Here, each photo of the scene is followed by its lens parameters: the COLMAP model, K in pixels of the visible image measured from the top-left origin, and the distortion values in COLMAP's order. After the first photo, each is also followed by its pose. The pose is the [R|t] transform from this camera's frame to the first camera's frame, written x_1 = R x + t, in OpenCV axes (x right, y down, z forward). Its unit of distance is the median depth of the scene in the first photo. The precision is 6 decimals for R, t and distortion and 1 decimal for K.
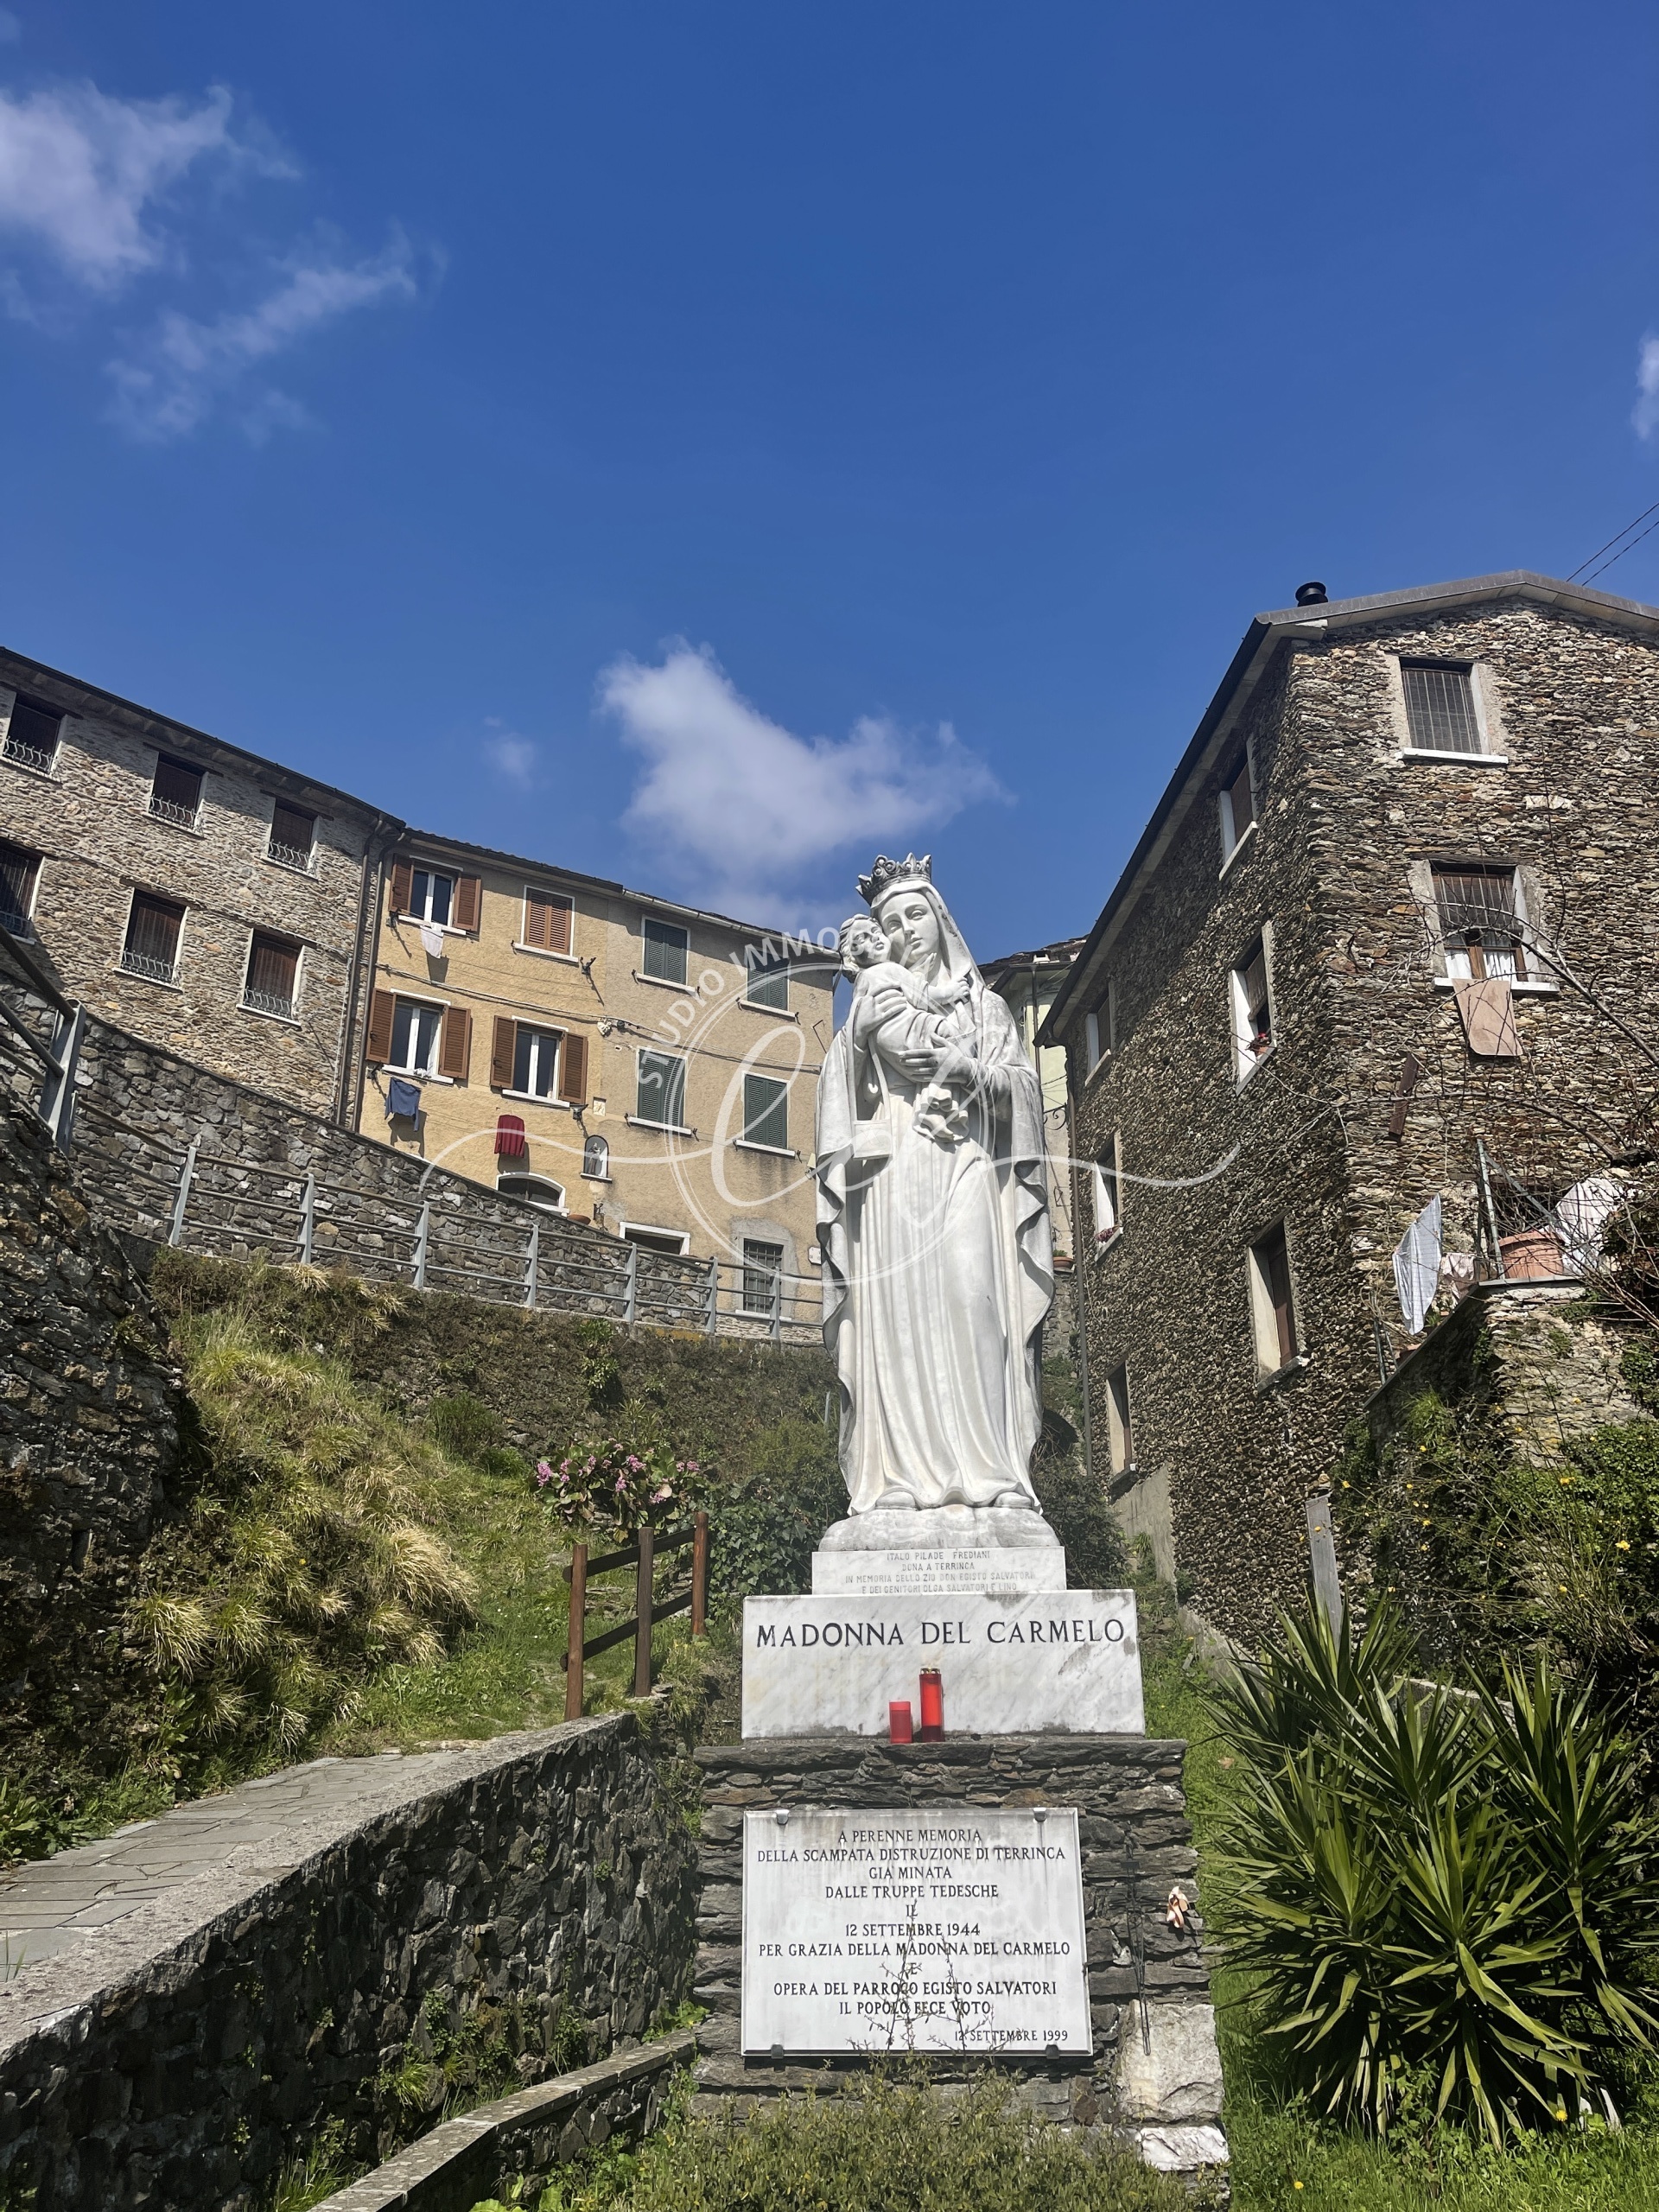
lens RADIAL K [[1662.9, 0, 846.1], [0, 1662.9, 1117.7], [0, 0, 1]] dist [0.067344, -0.091052]
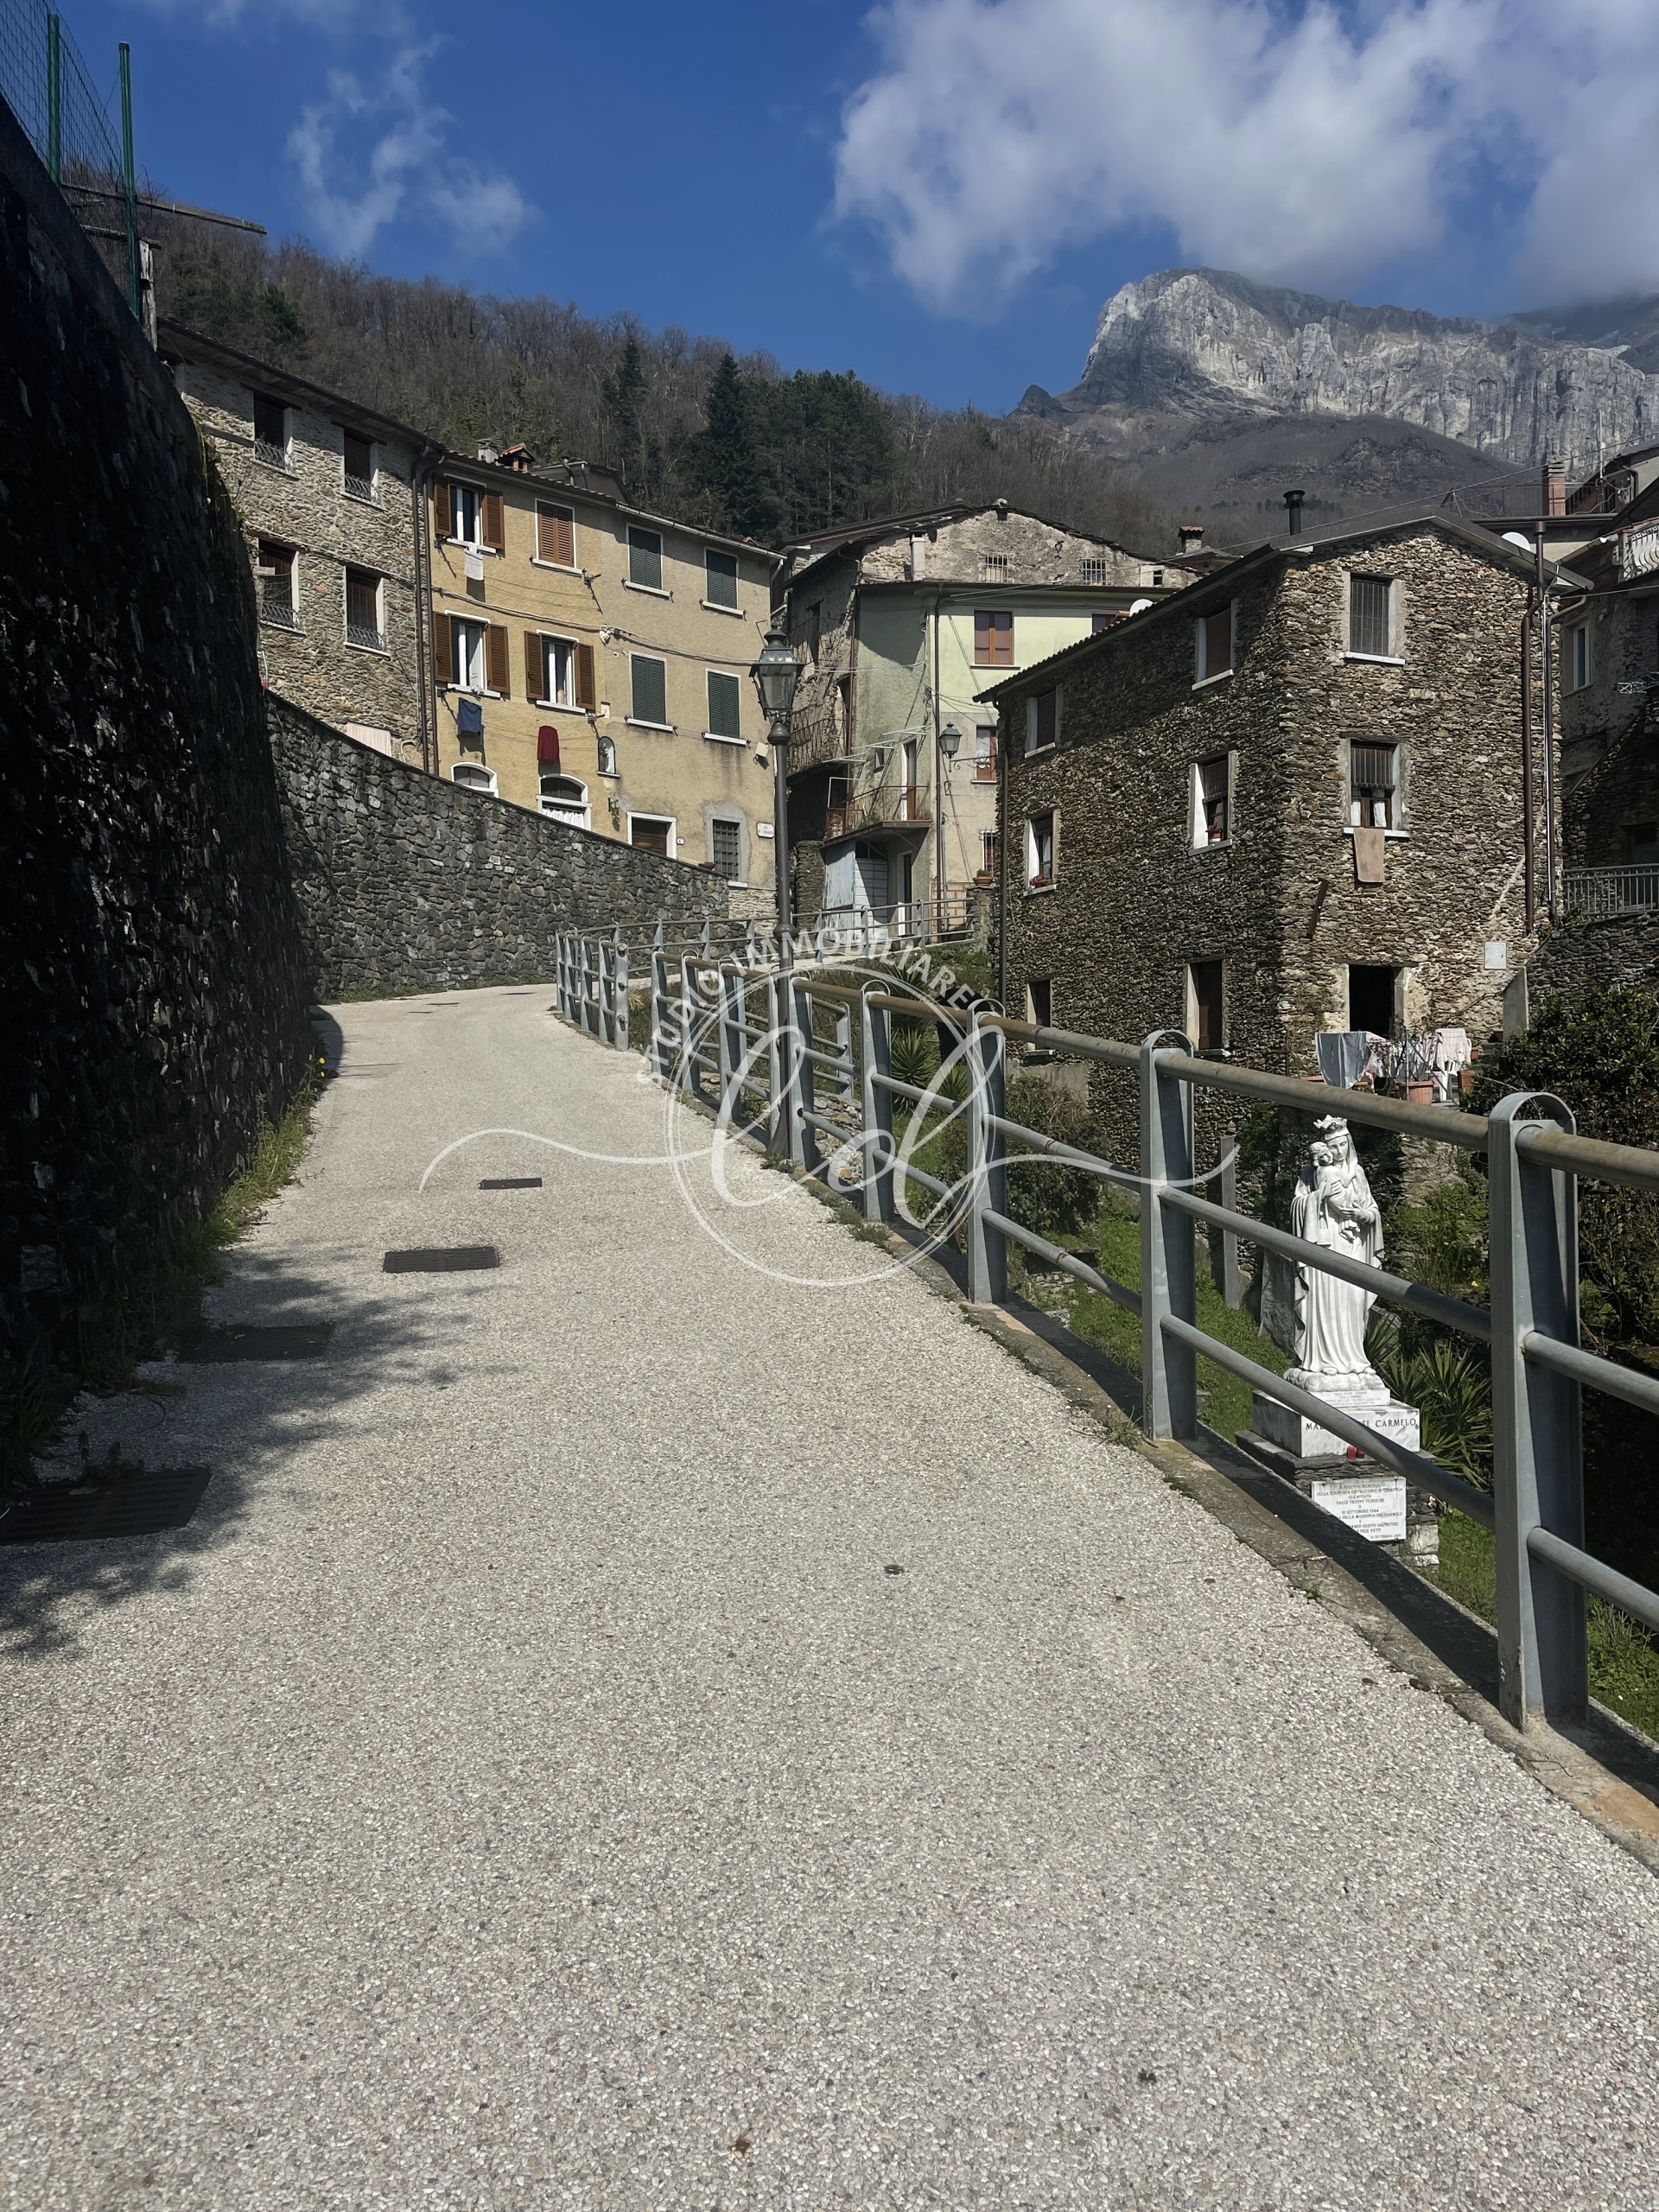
lens RADIAL K [[1672.2, 0, 858.9], [0, 1672.2, 1098.4], [0, 0, 1]] dist [0.019377, -0.001380]
pose [[0.966436, -0.005432, 0.256848, -0.452996], [-0.097834, 0.916661, 0.387505, -0.376848], [-0.237548, -0.399628, 0.885363, -0.361259]]
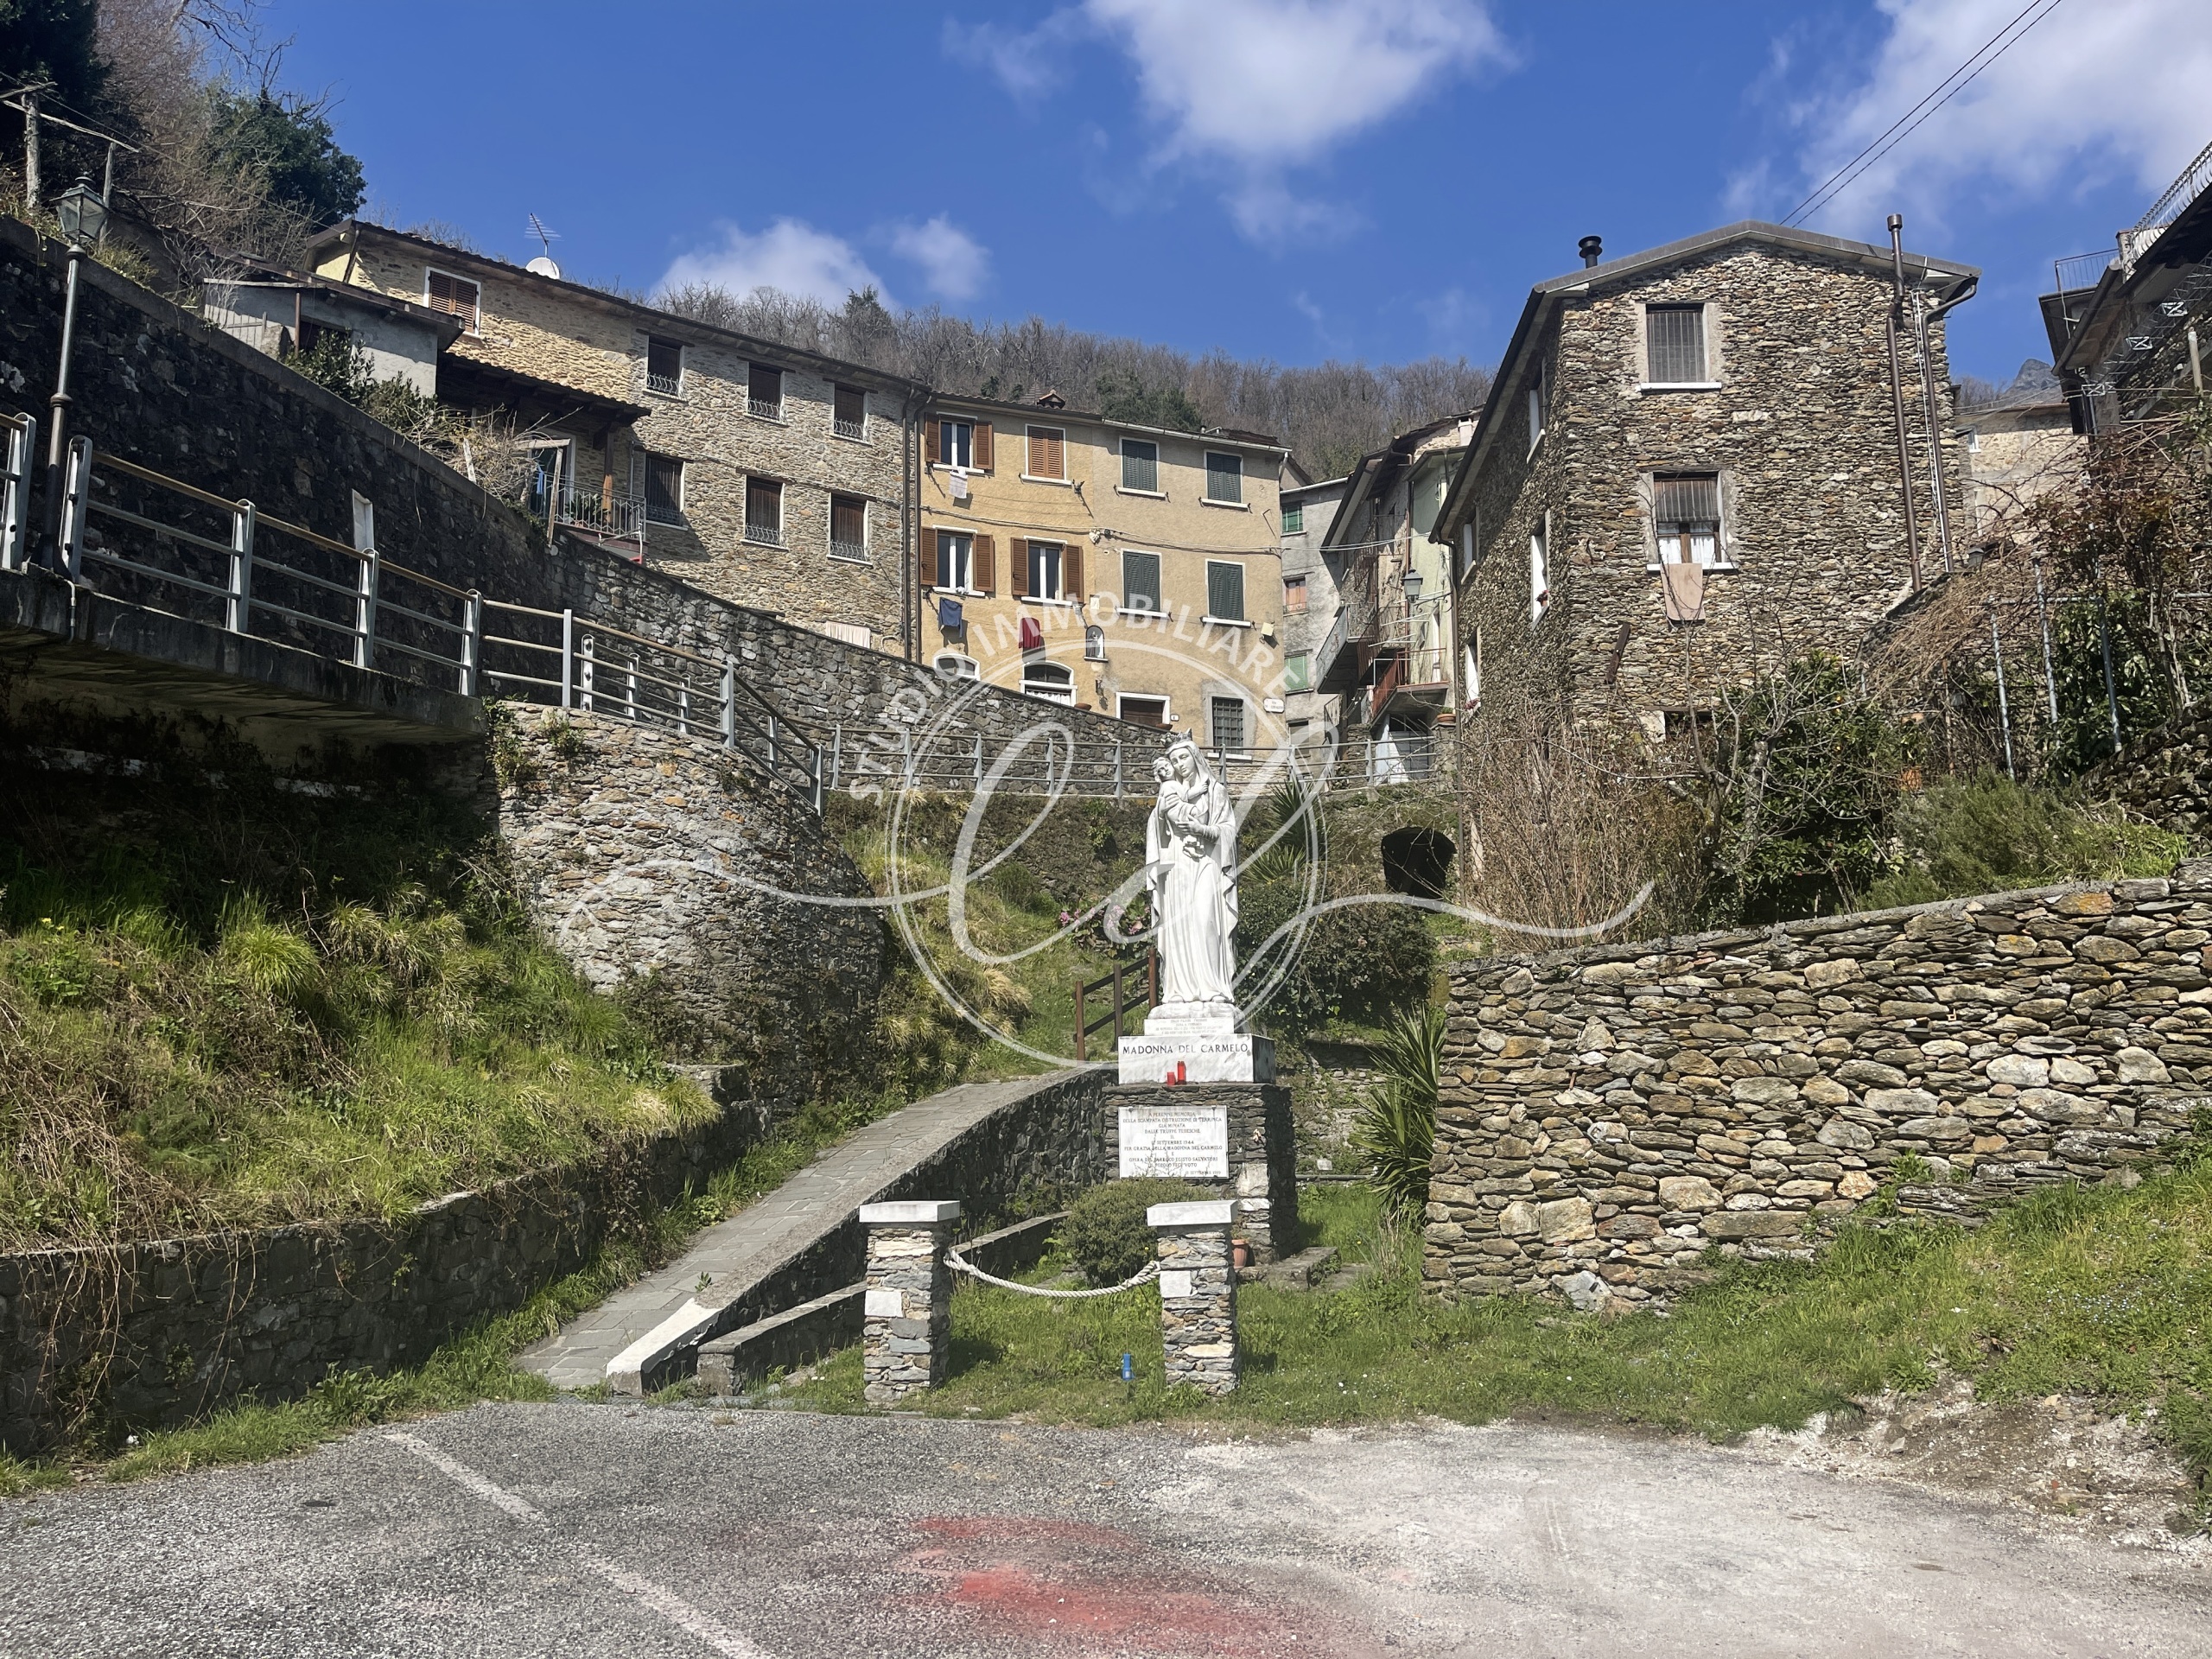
lens RADIAL K [[1662.9, 0, 1119.0], [0, 1662.9, 832.6], [0, 0, 1]] dist [0.067344, -0.091052]
pose [[0.986868, -0.032558, -0.158215, 0.110632], [0.067662, 0.972726, 0.221869, -0.188707], [0.146676, -0.229661, 0.962155, -0.456302]]
